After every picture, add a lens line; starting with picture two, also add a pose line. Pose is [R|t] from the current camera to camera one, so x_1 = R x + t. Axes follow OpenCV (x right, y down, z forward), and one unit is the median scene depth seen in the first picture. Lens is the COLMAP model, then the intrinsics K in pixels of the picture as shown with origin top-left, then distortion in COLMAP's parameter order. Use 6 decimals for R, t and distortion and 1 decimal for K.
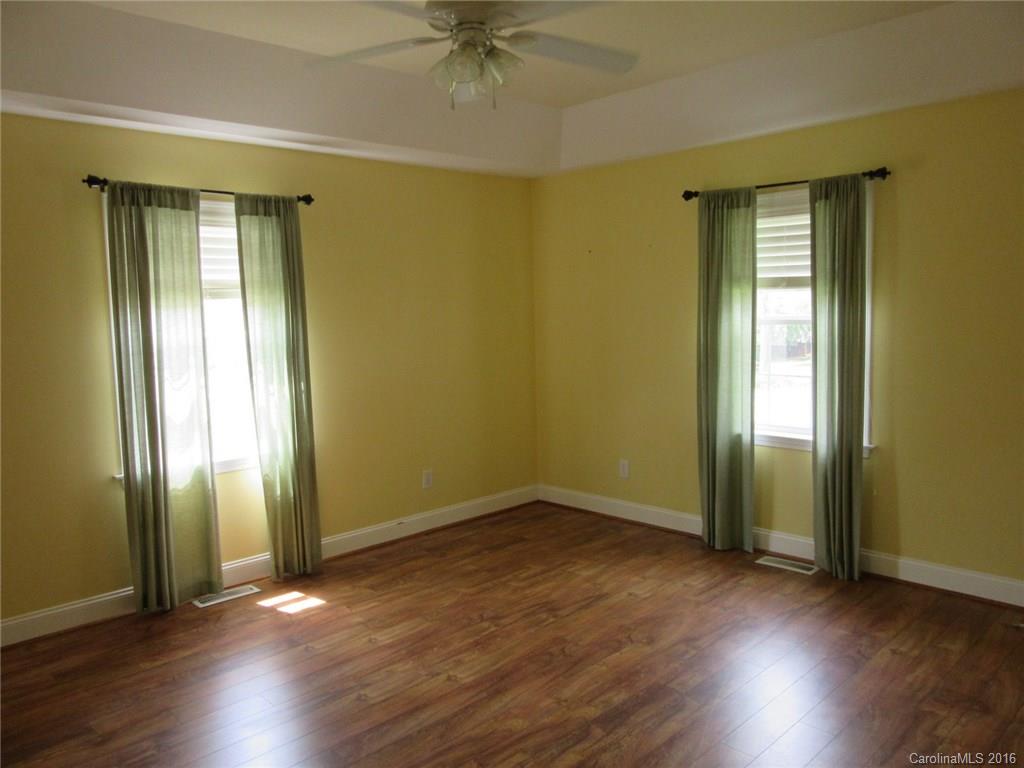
lens RADIAL K [[767.2, 0, 511.8], [0, 767.2, 381.2], [0, 0, 1]] dist [-0.039682, 0.032277]
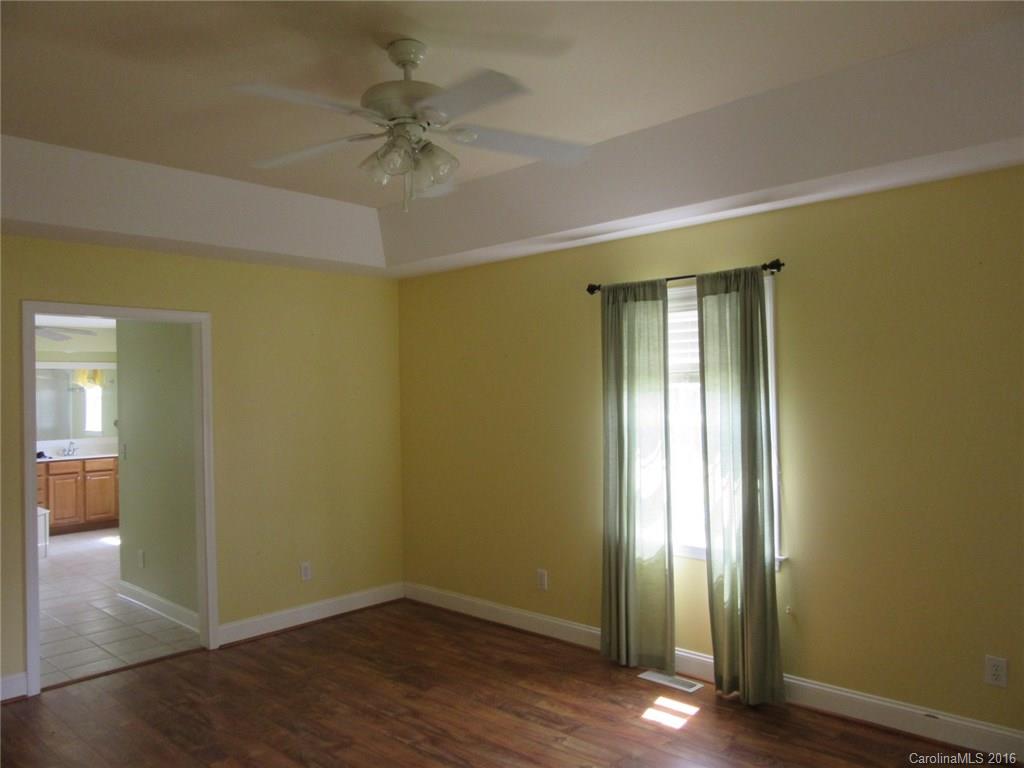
lens RADIAL K [[767.2, 0, 511.8], [0, 767.2, 381.2], [0, 0, 1]] dist [-0.039682, 0.032277]
pose [[0.040511, 0.014386, -0.999076, 0.616095], [-0.076728, 0.996989, 0.011245, -0.104592], [0.996229, 0.076201, 0.041493, 0.737514]]
